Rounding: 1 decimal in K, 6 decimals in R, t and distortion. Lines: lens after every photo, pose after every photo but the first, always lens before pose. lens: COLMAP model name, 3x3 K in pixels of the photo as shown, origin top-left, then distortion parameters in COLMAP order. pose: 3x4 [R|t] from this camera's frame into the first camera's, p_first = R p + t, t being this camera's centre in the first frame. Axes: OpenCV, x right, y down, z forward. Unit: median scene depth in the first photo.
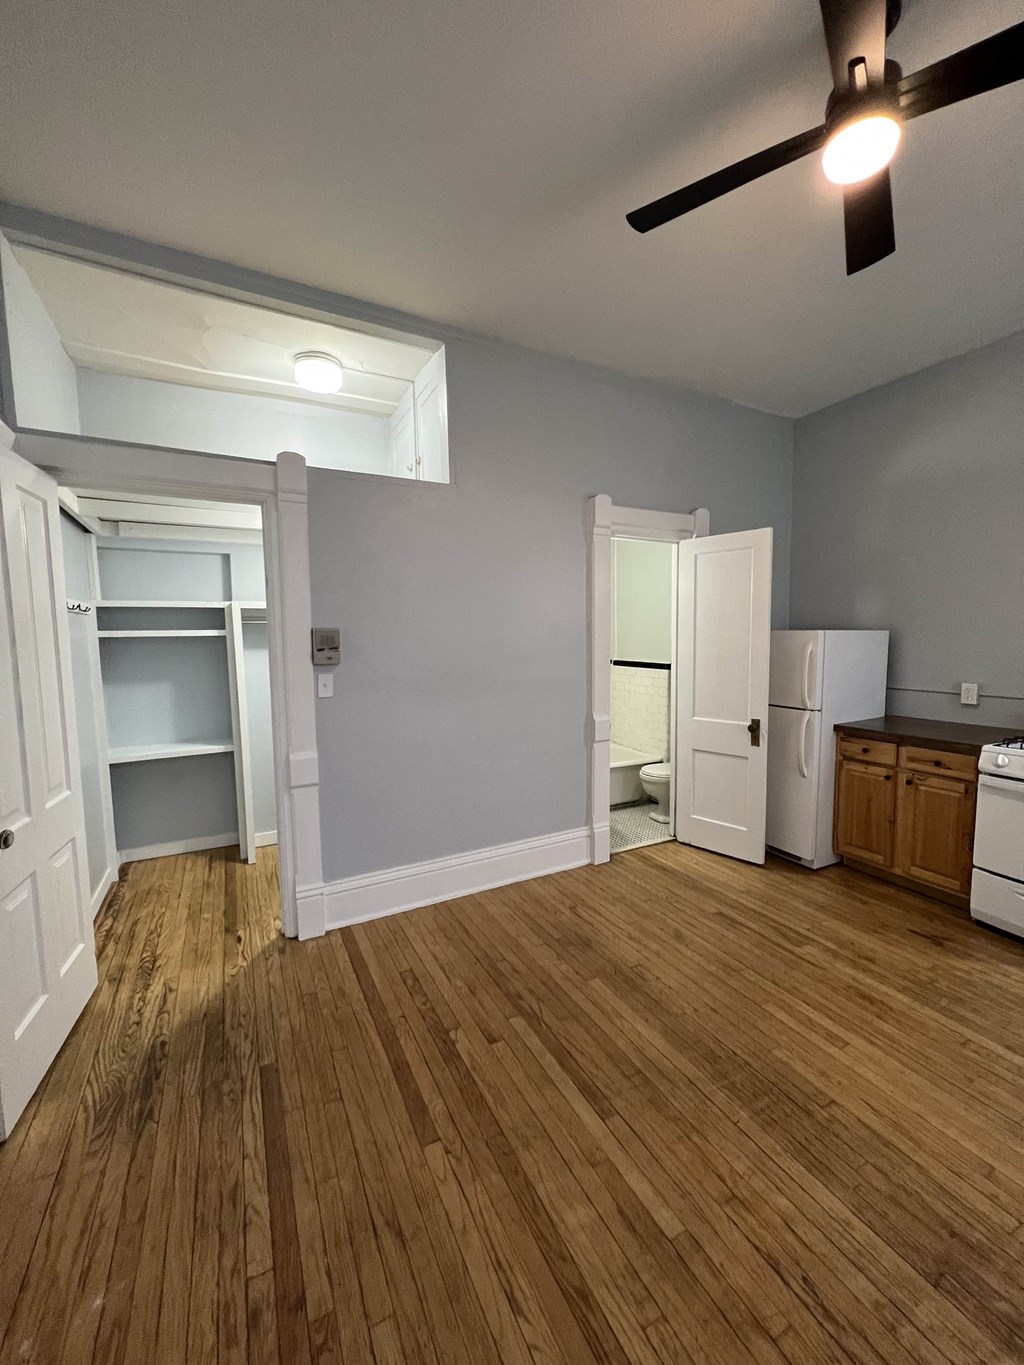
lens RADIAL K [[543.7, 0, 513.7], [0, 543.7, 681.1], [0, 0, 1]] dist [-0.000727, 0.000747]
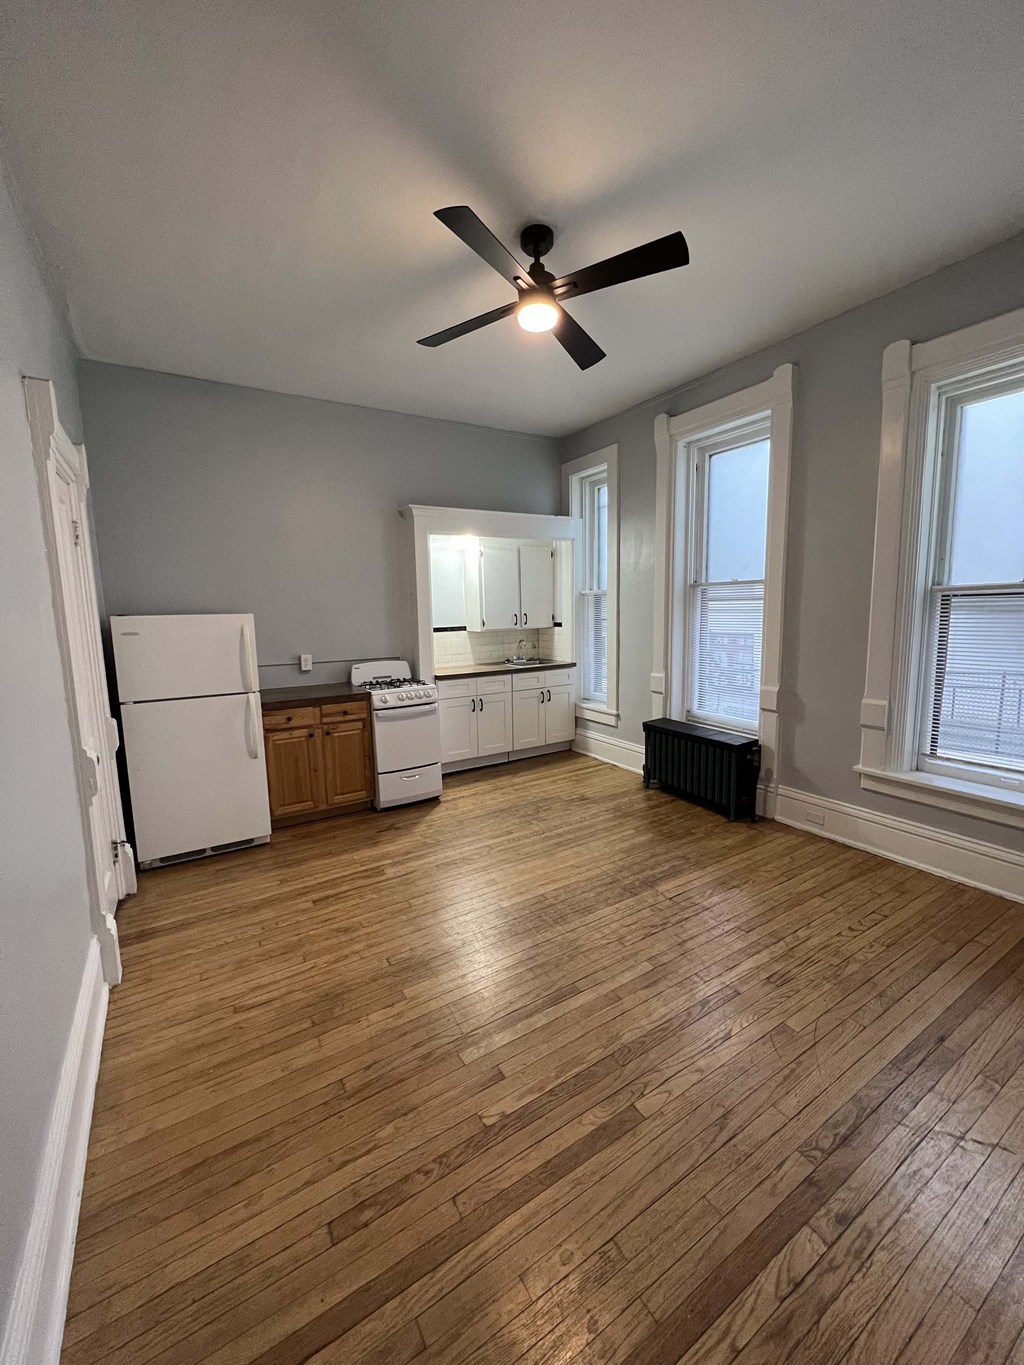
lens RADIAL K [[543.7, 0, 513.7], [0, 543.7, 681.1], [0, 0, 1]] dist [-0.000727, 0.000747]
pose [[-0.077303, -0.116779, 0.990145, -0.727407], [0.104582, 0.986688, 0.124536, -0.062110], [-0.991507, 0.113179, -0.064061, 0.841631]]
